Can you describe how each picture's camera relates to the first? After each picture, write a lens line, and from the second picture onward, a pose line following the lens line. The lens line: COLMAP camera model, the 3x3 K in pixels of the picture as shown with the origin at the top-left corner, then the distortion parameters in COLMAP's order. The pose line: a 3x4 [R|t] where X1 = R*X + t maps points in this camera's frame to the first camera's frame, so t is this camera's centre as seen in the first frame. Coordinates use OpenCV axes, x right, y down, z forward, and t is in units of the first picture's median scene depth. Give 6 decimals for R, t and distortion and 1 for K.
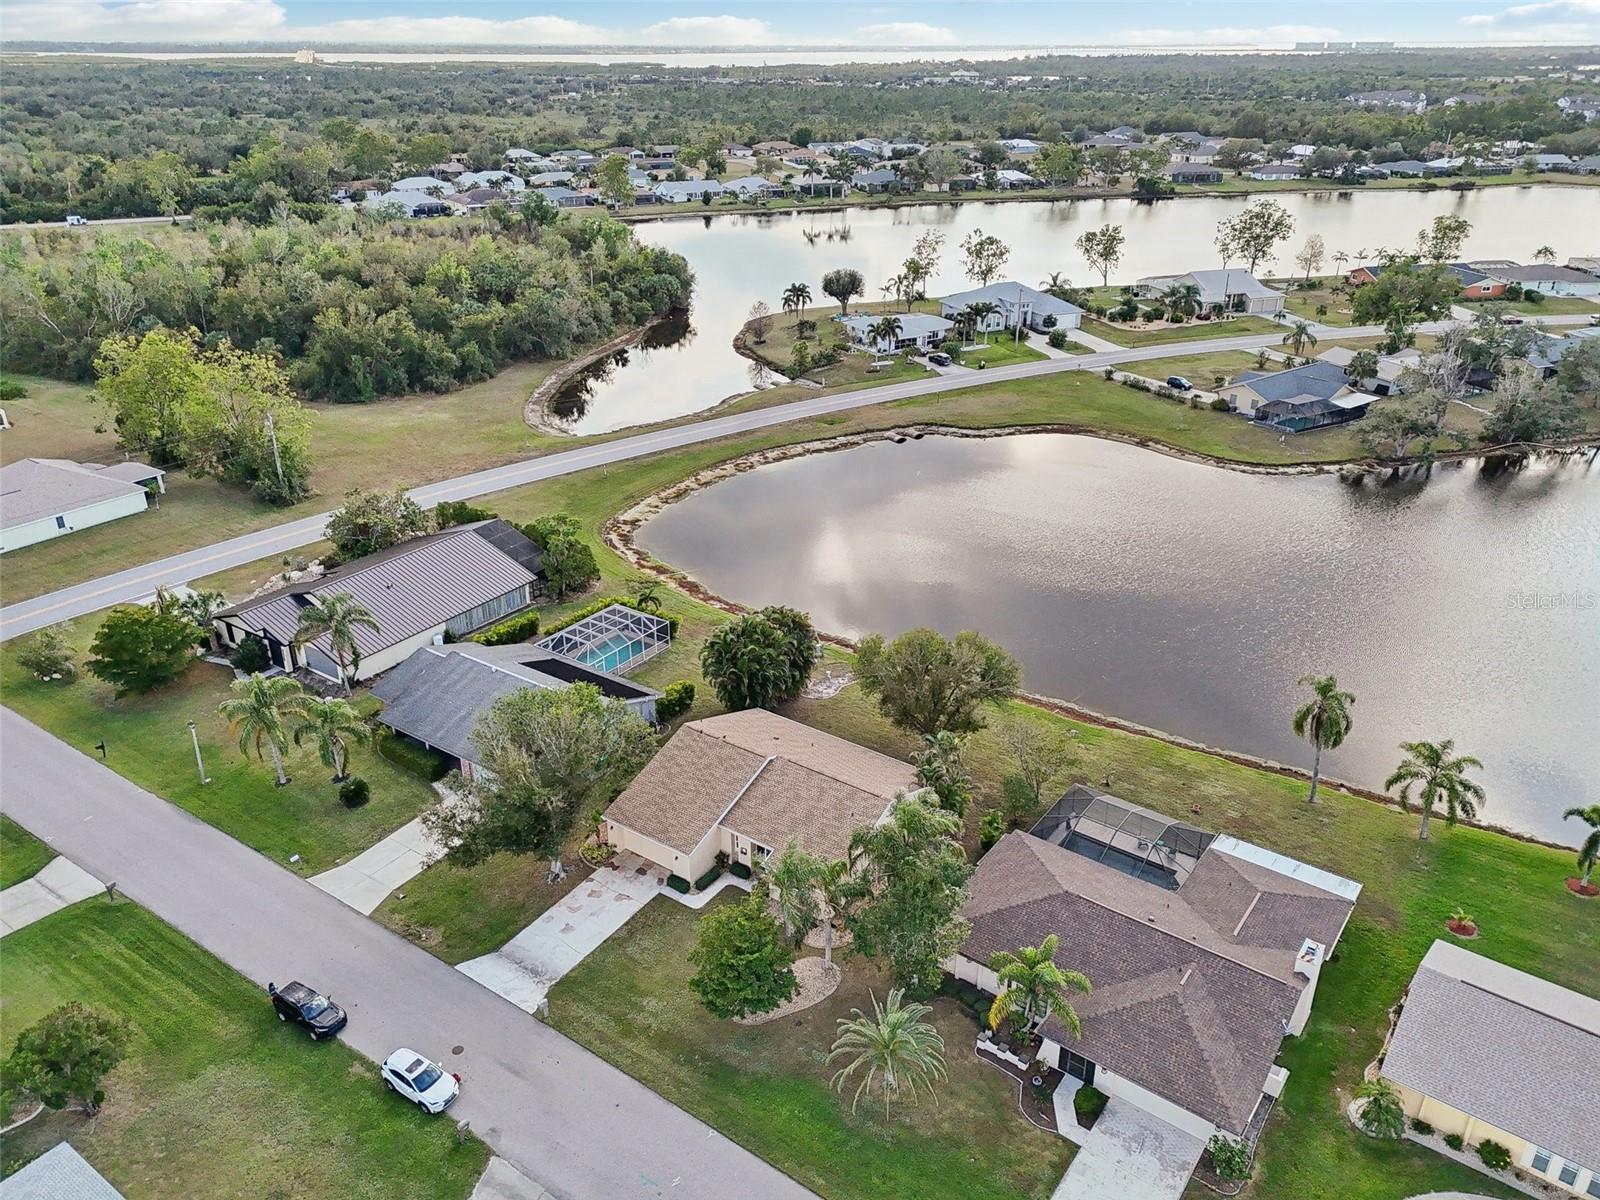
lens RADIAL K [[1177.0, 0, 800.0], [0, 1177.0, 600.0], [0, 0, 1]] dist [0.088181, -0.085402]
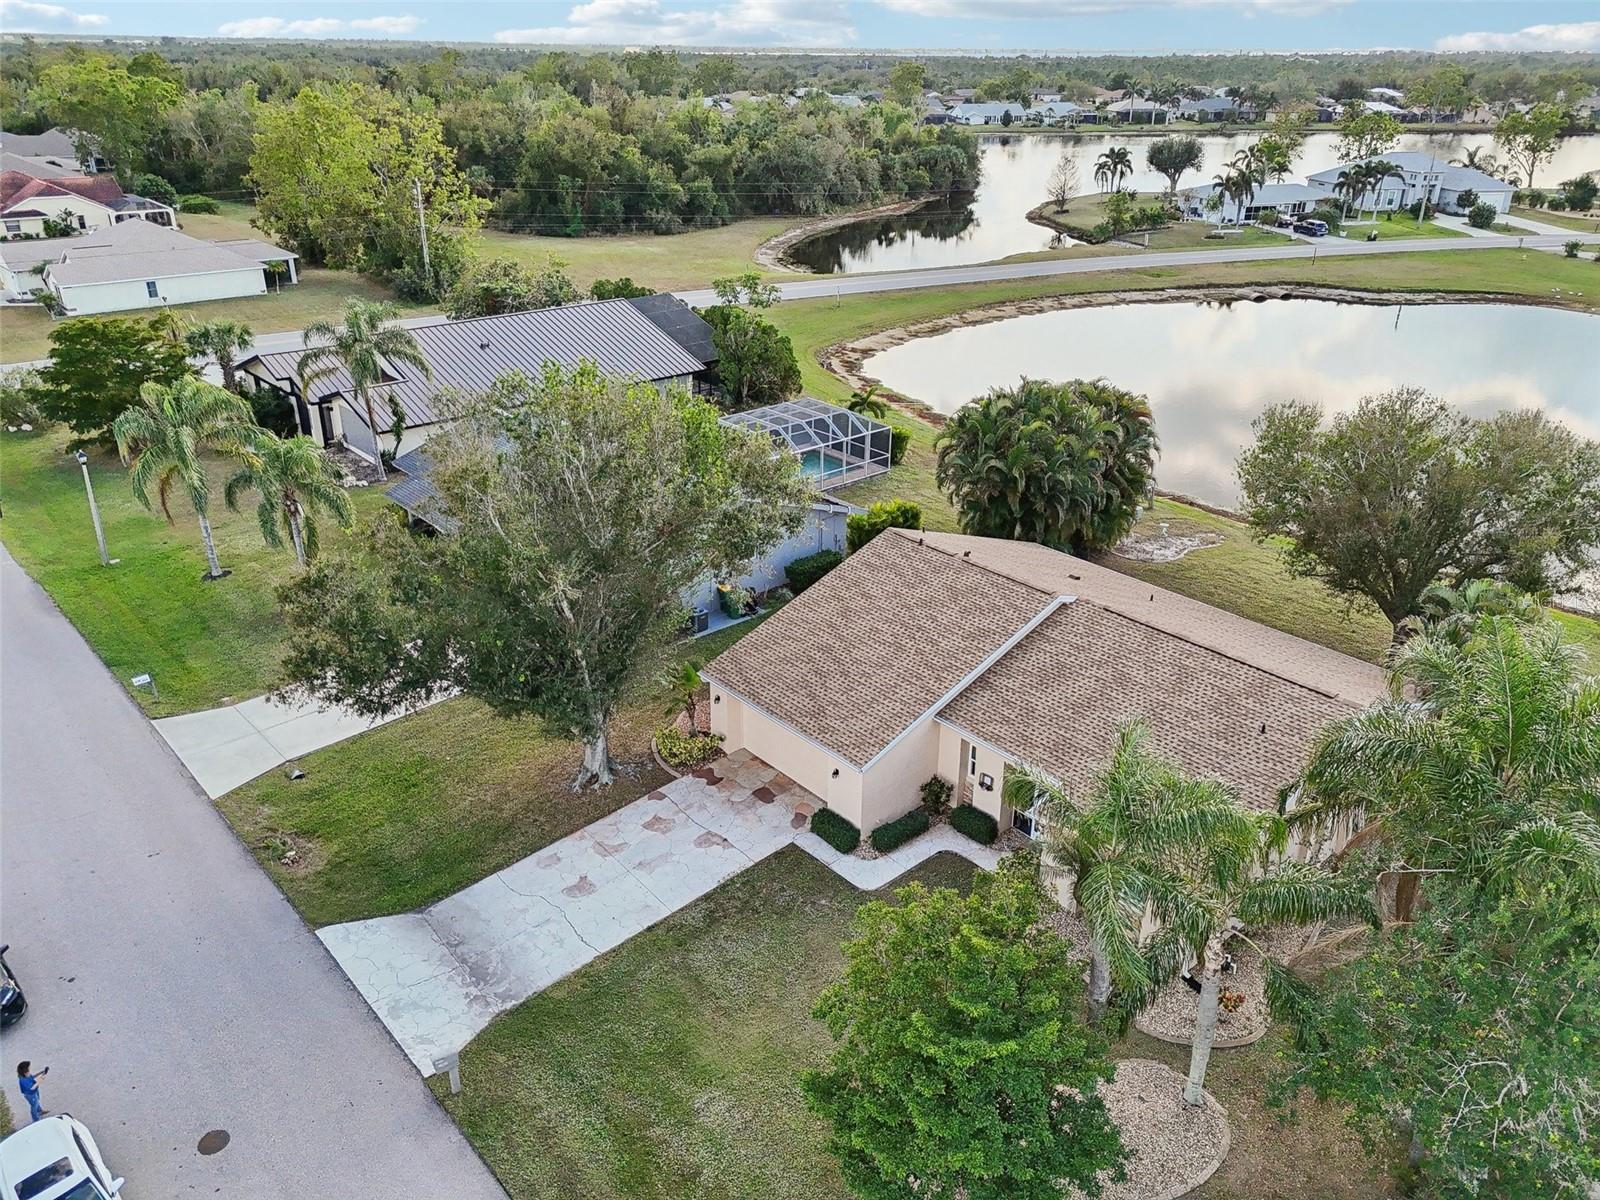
lens RADIAL K [[1177.0, 0, 800.0], [0, 1177.0, 600.0], [0, 0, 1]] dist [0.088181, -0.085402]
pose [[0.972440, 0.104542, -0.208401, -0.015493], [-0.105626, 0.994388, 0.005952, 0.076154], [0.207854, 0.016225, 0.978025, 0.279369]]
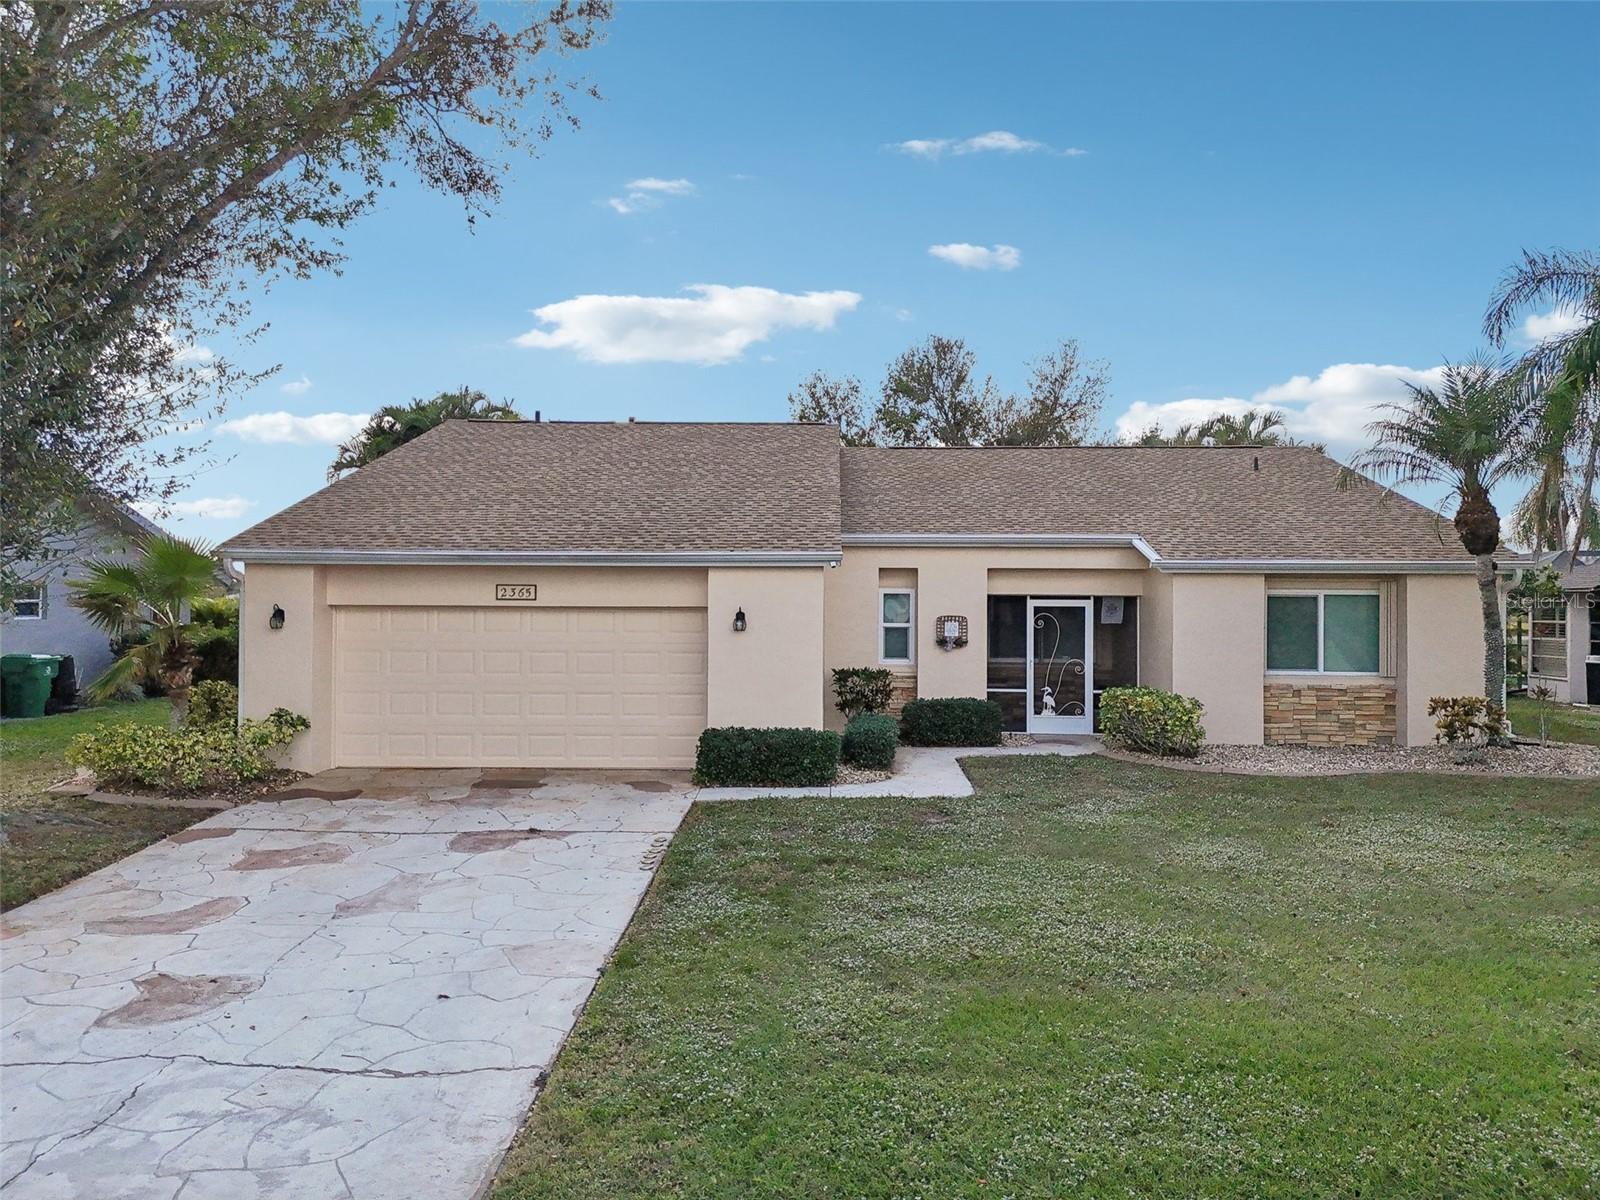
lens RADIAL K [[1177.0, 0, 800.0], [0, 1177.0, 600.0], [0, 0, 1]] dist [0.088181, -0.085402]
pose [[0.833664, 0.003826, 0.552258, -0.101284], [0.233528, 0.903735, -0.358785, 0.143974], [-0.500468, 0.428074, 0.752519, 0.428600]]
